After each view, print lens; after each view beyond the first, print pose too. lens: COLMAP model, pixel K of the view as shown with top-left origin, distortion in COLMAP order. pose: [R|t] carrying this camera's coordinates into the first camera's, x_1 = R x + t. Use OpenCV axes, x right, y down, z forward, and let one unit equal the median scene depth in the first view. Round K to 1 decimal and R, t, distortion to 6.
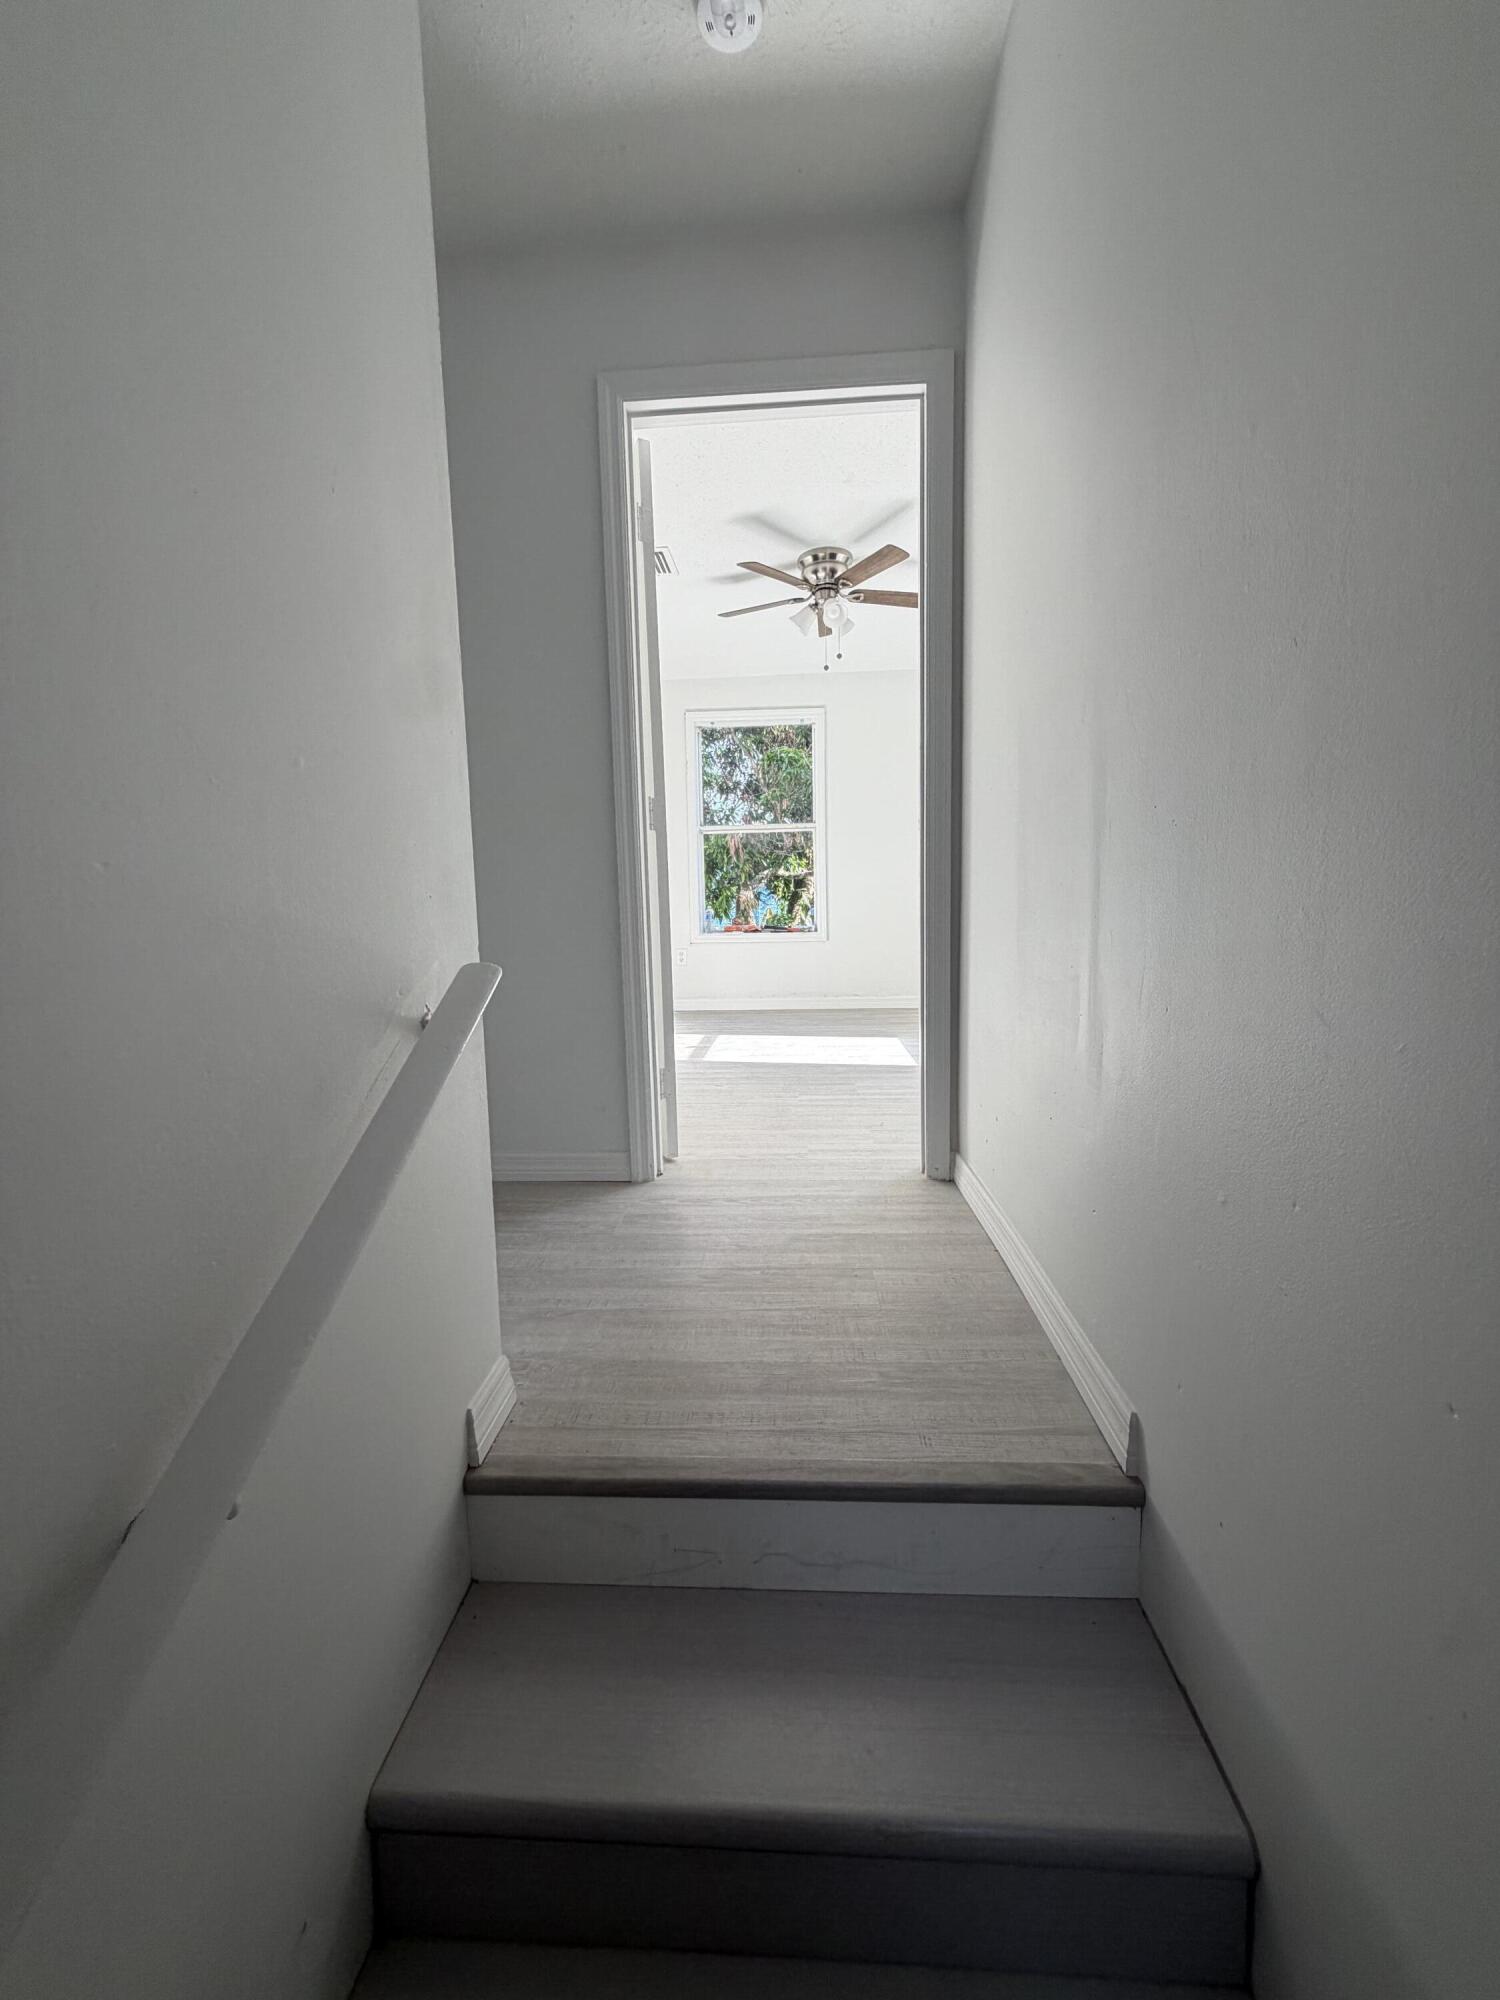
lens RADIAL K [[803.0, 0, 752.7], [0, 803.0, 995.1], [0, 0, 1]] dist [-0.000290, -0.000020]
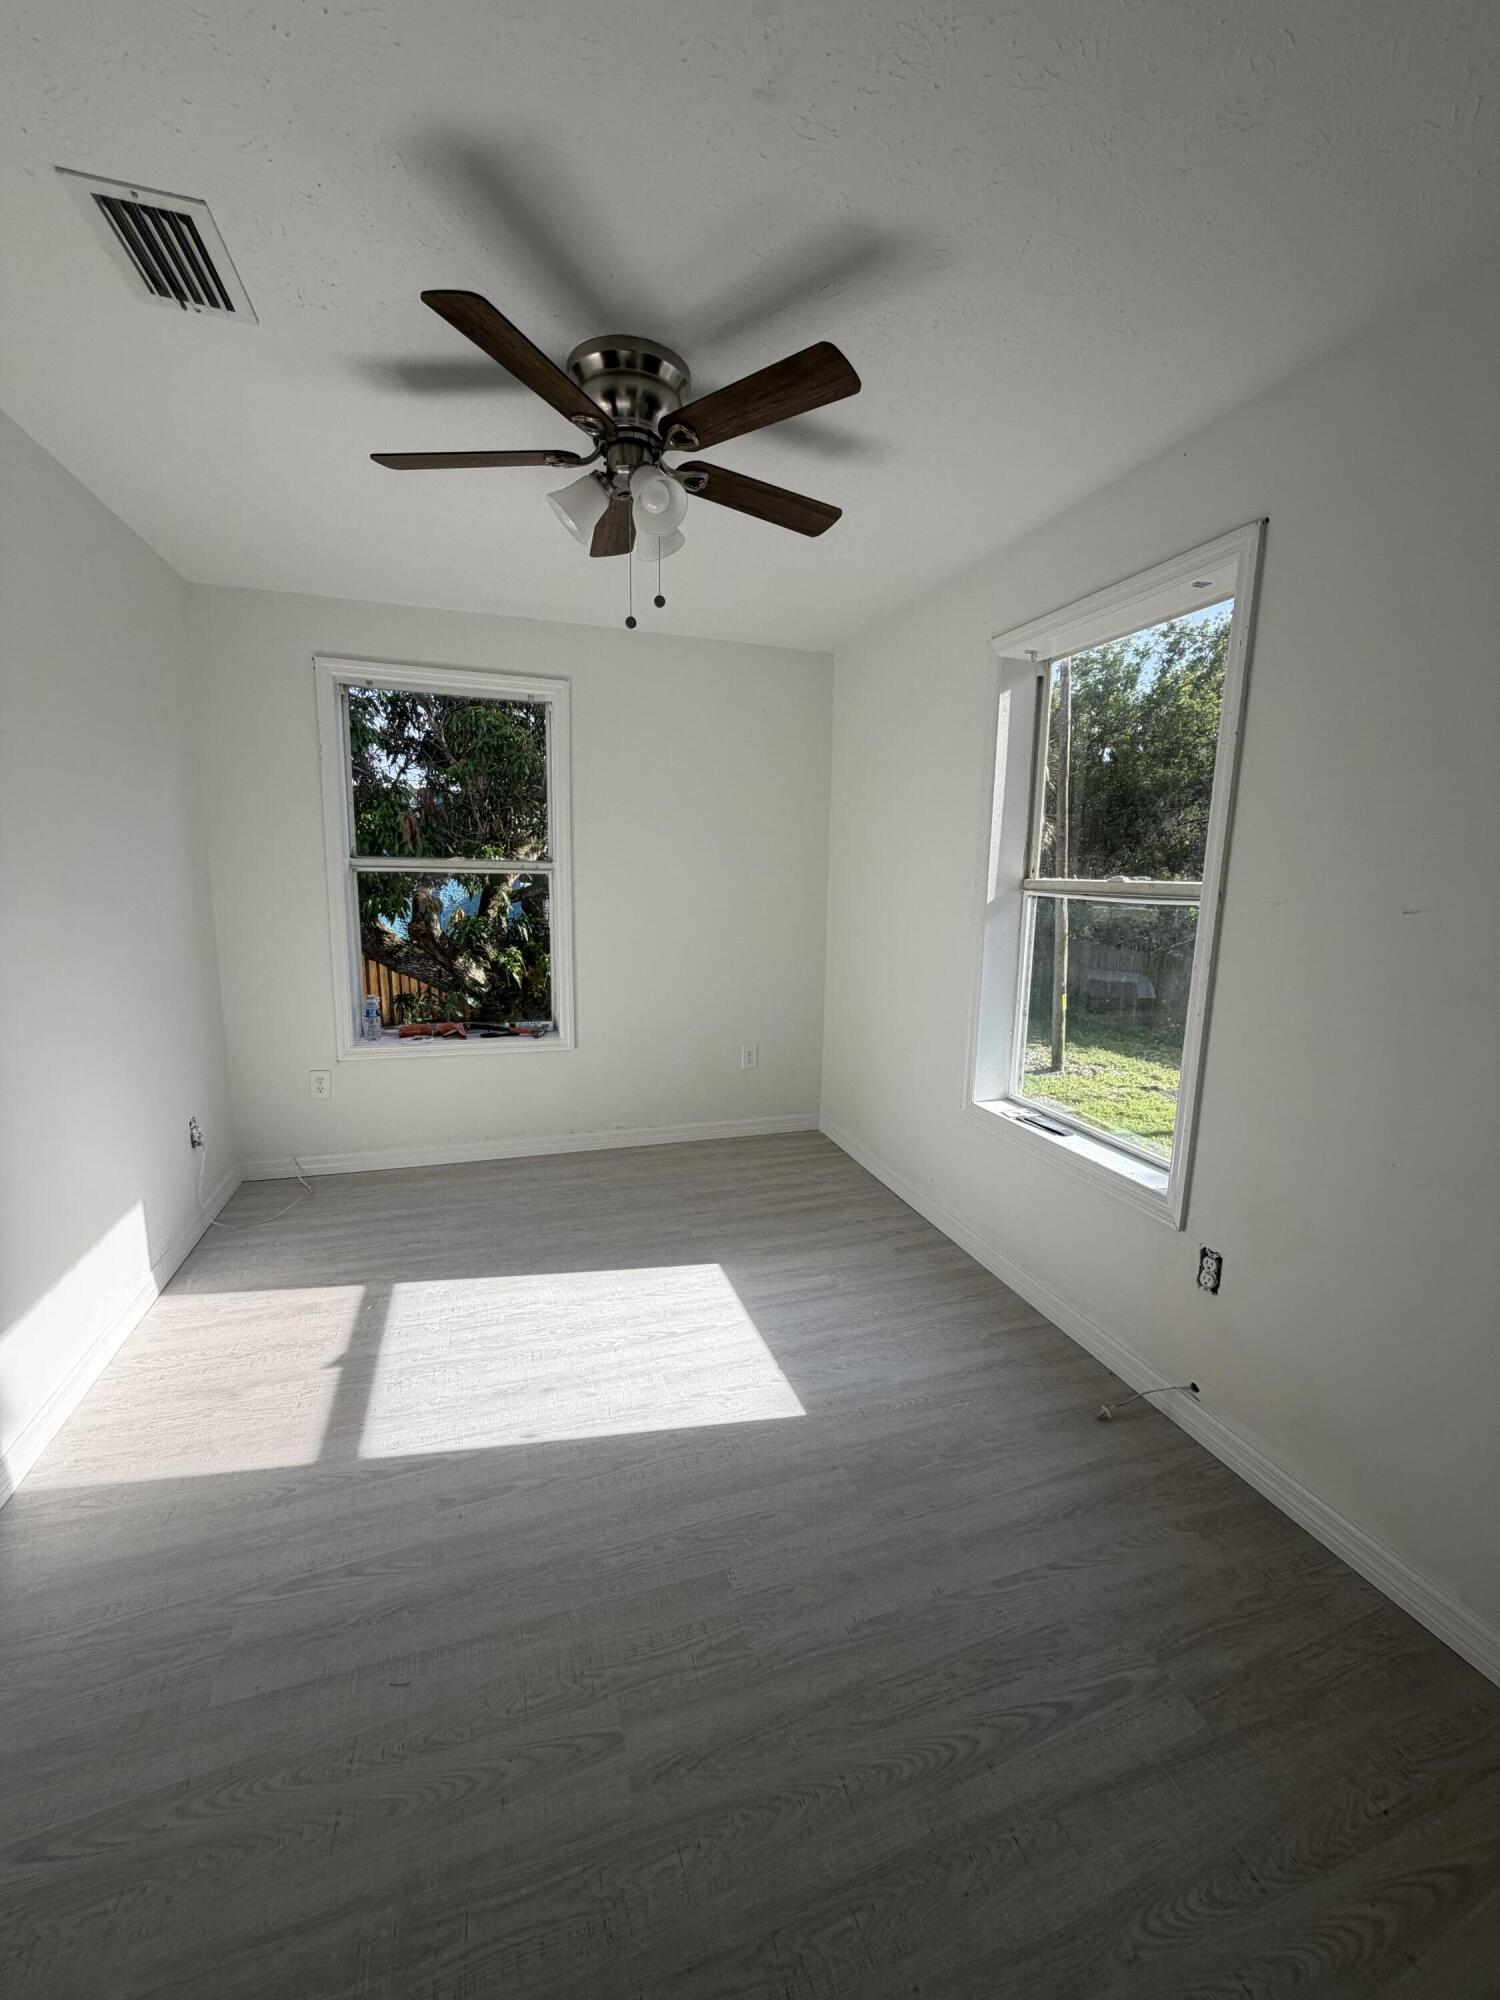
lens RADIAL K [[801.7, 0, 744.9], [0, 801.7, 1002.6], [0, 0, 1]] dist [0.023058, 0.000356]
pose [[0.931351, -0.019042, 0.363625, -0.021774], [-0.004254, 0.997994, 0.063159, -0.218062], [-0.364099, -0.060370, 0.929402, 0.528188]]
